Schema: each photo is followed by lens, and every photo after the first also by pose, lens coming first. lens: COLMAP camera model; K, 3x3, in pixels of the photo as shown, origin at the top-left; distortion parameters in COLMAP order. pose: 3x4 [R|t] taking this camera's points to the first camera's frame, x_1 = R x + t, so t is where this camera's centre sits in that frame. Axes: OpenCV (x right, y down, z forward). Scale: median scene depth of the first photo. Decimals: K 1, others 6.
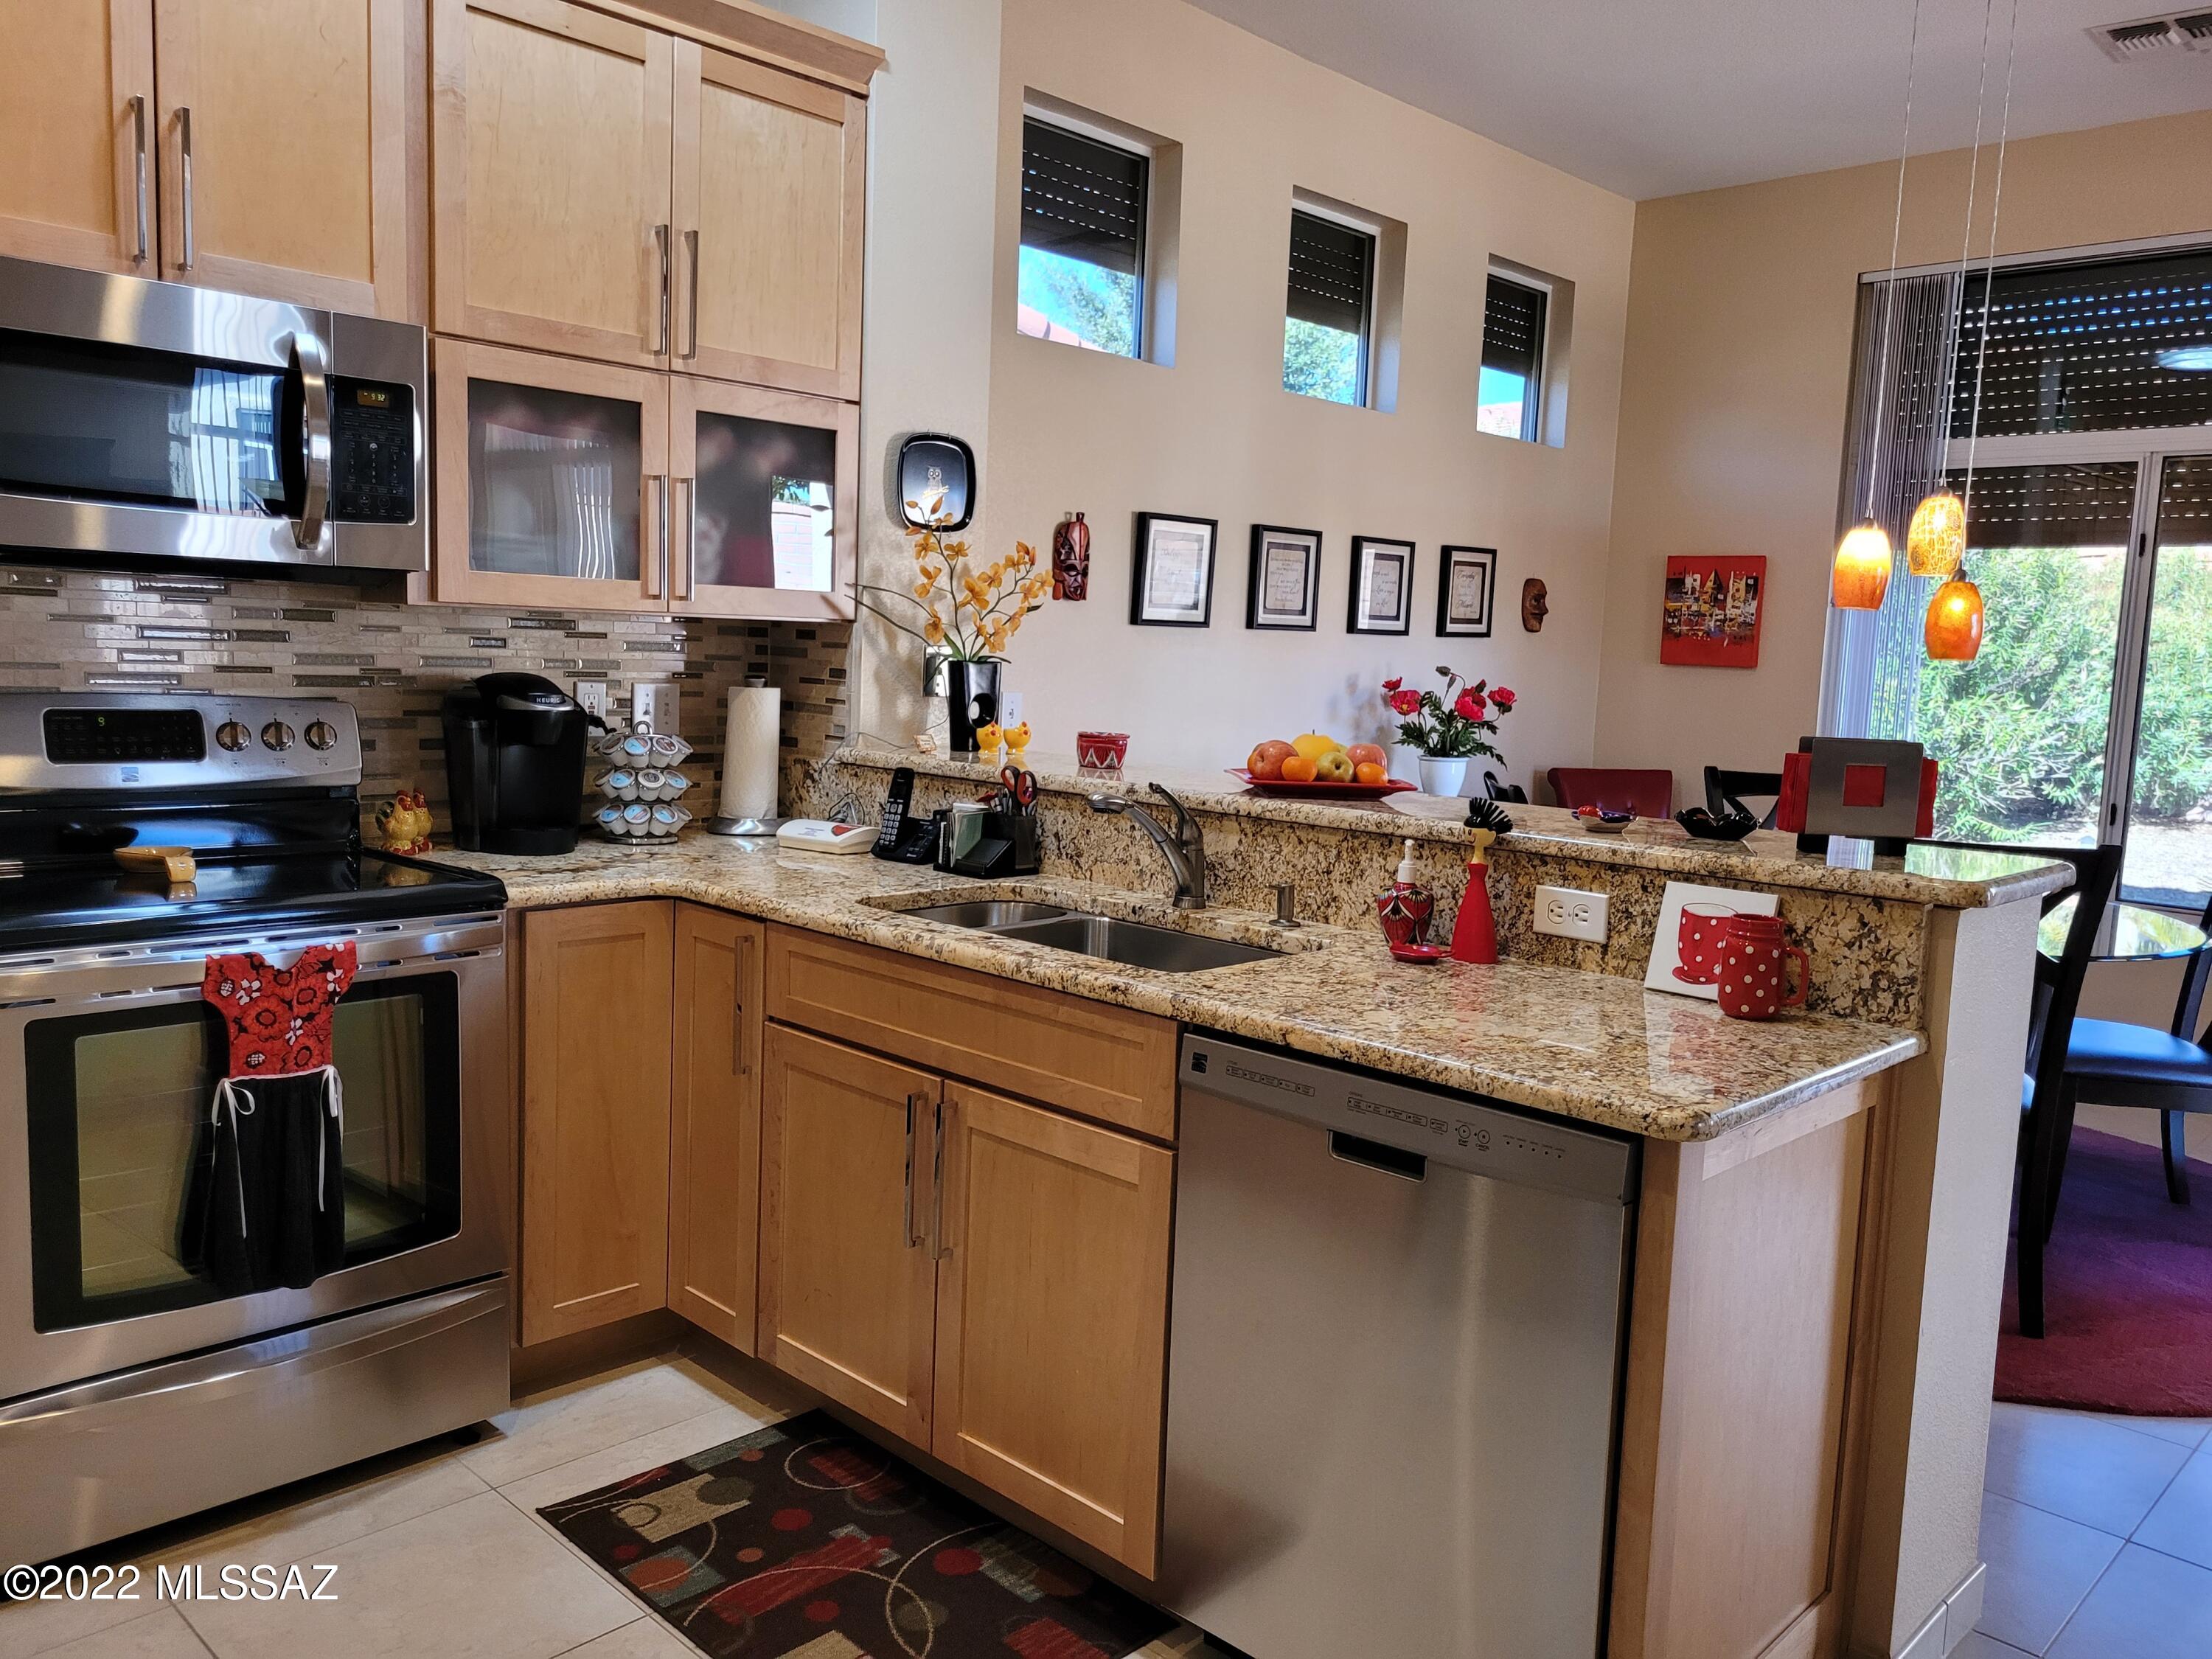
lens RADIAL K [[1667.3, 0, 1102.5], [0, 1667.3, 834.5], [0, 0, 1]] dist [0.048956, -0.028783]
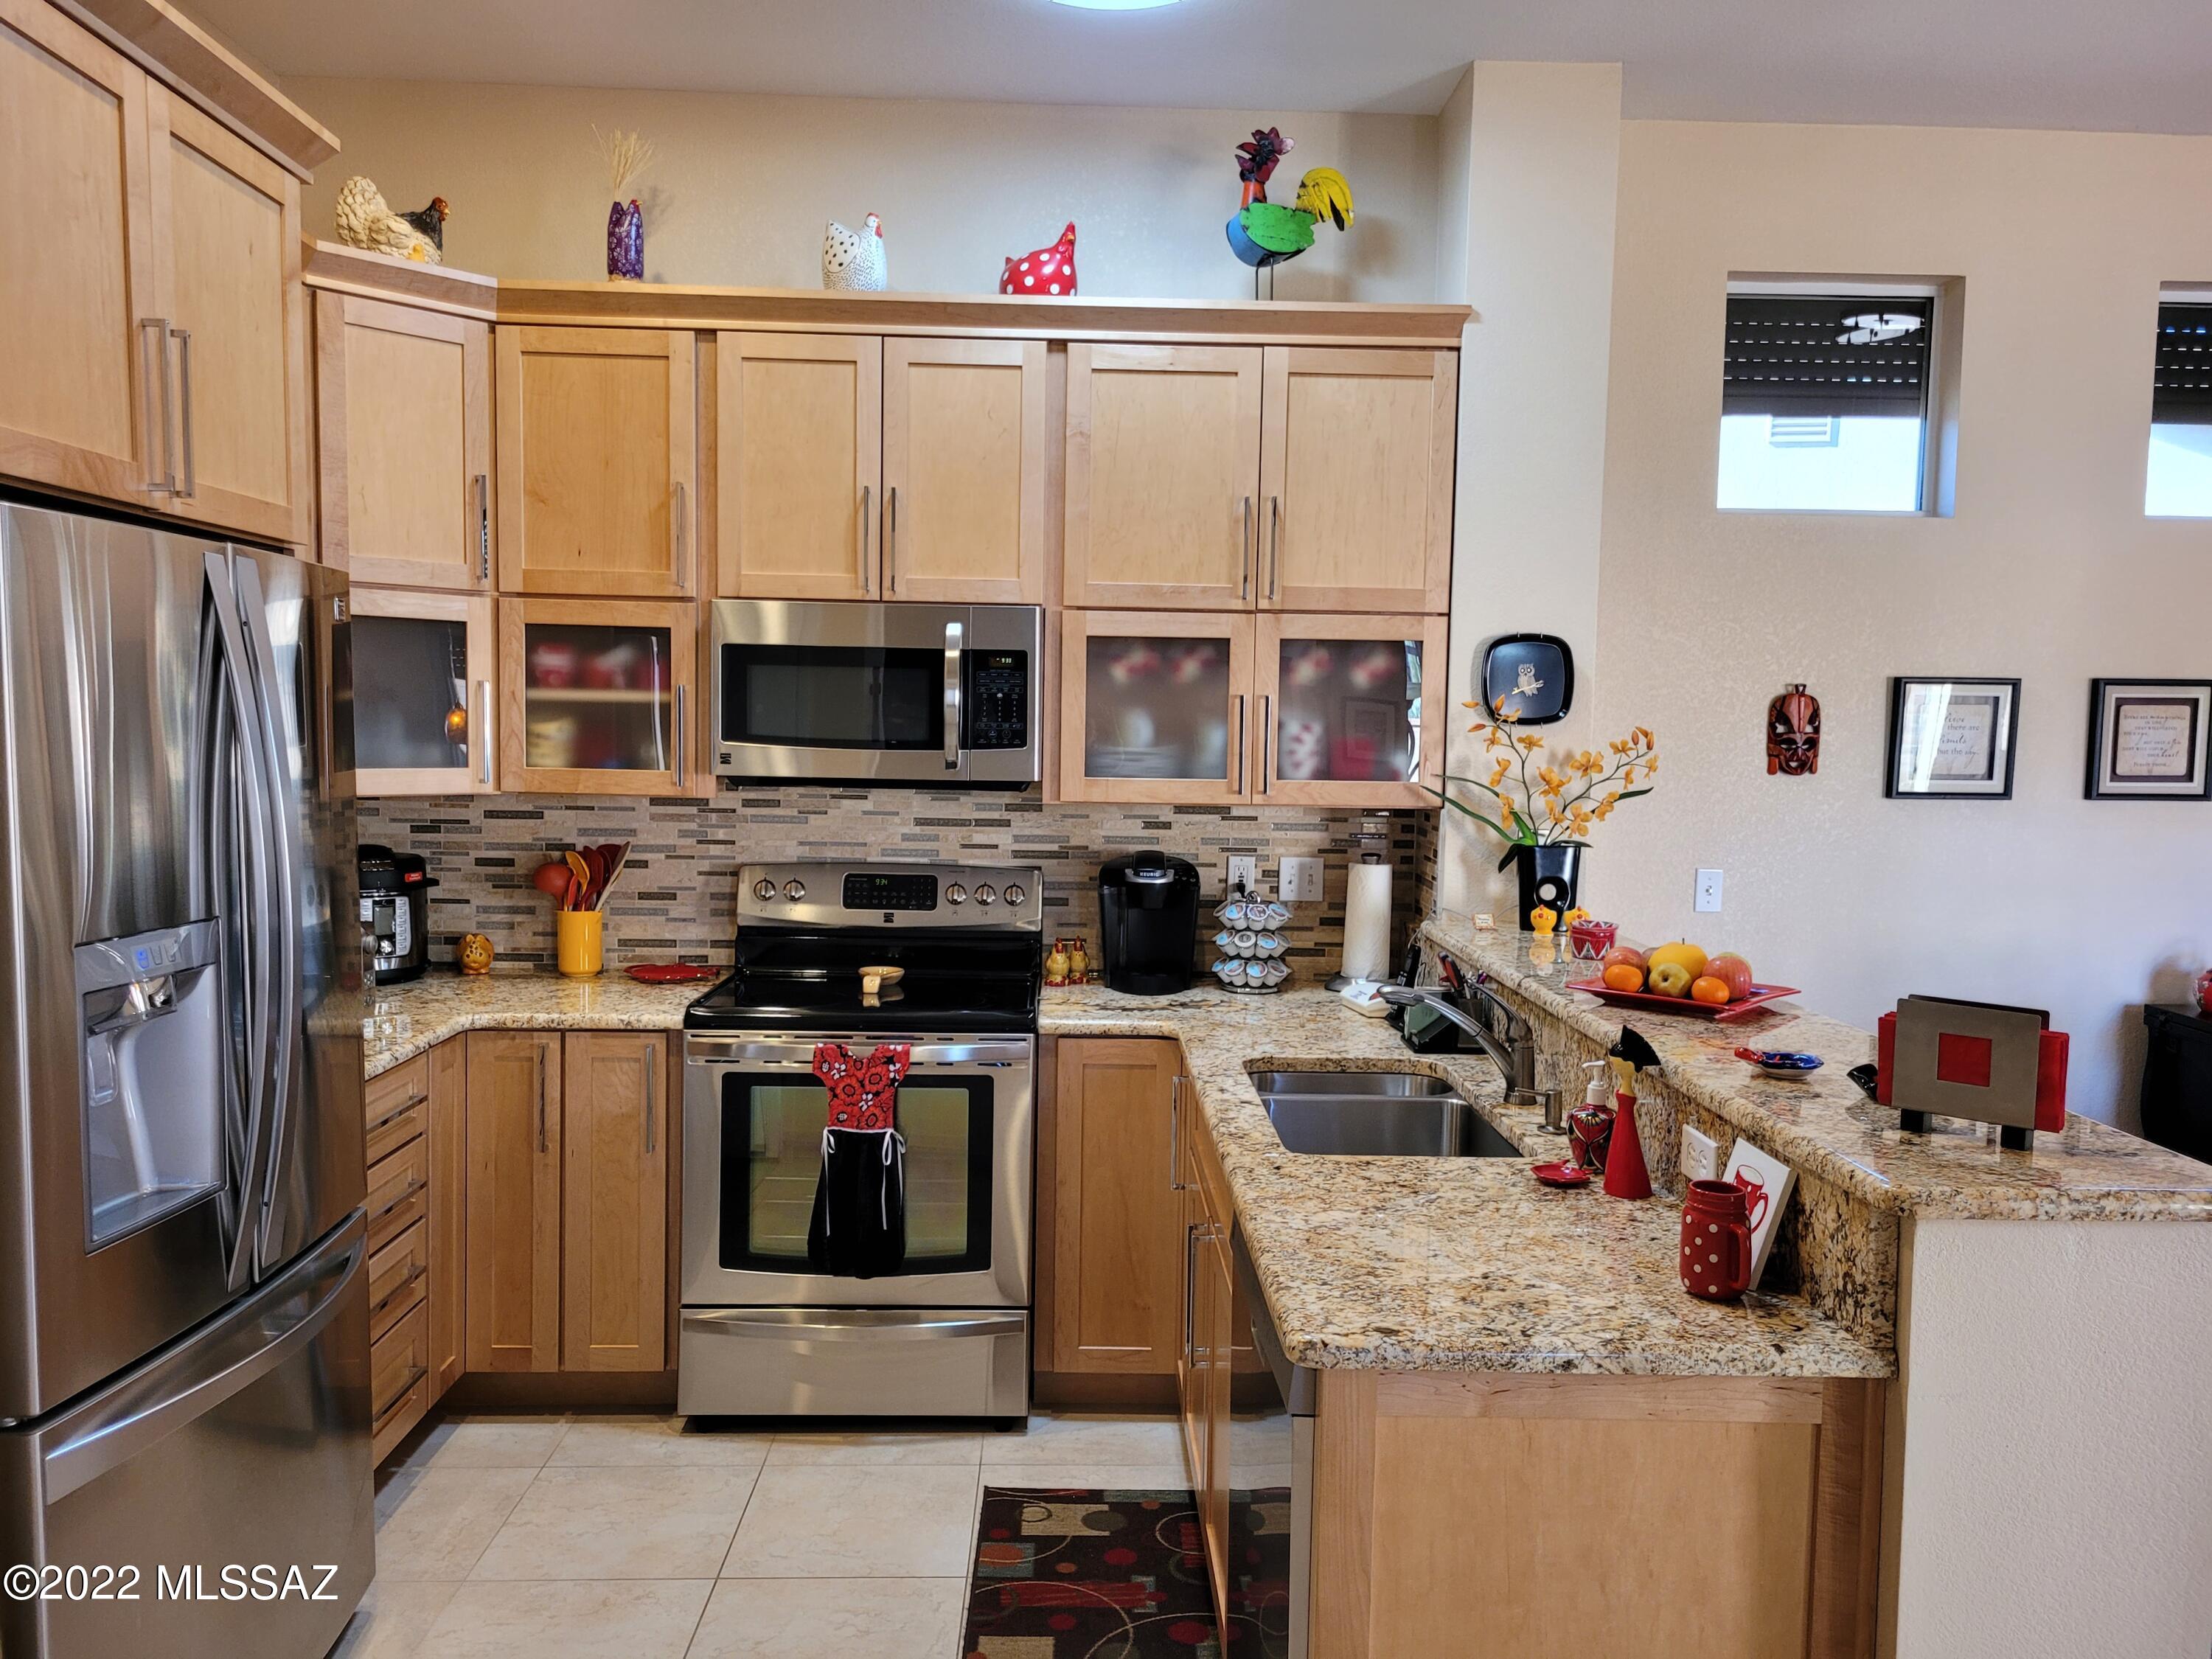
lens RADIAL K [[1669.8, 0, 1114.3], [0, 1669.8, 842.5], [0, 0, 1]] dist [0.026554, -0.000060]
pose [[0.717204, 0.025351, -0.696402, 0.531531], [-0.070883, 0.996809, -0.036713, -0.055024], [0.693249, 0.075694, 0.716712, 0.064374]]
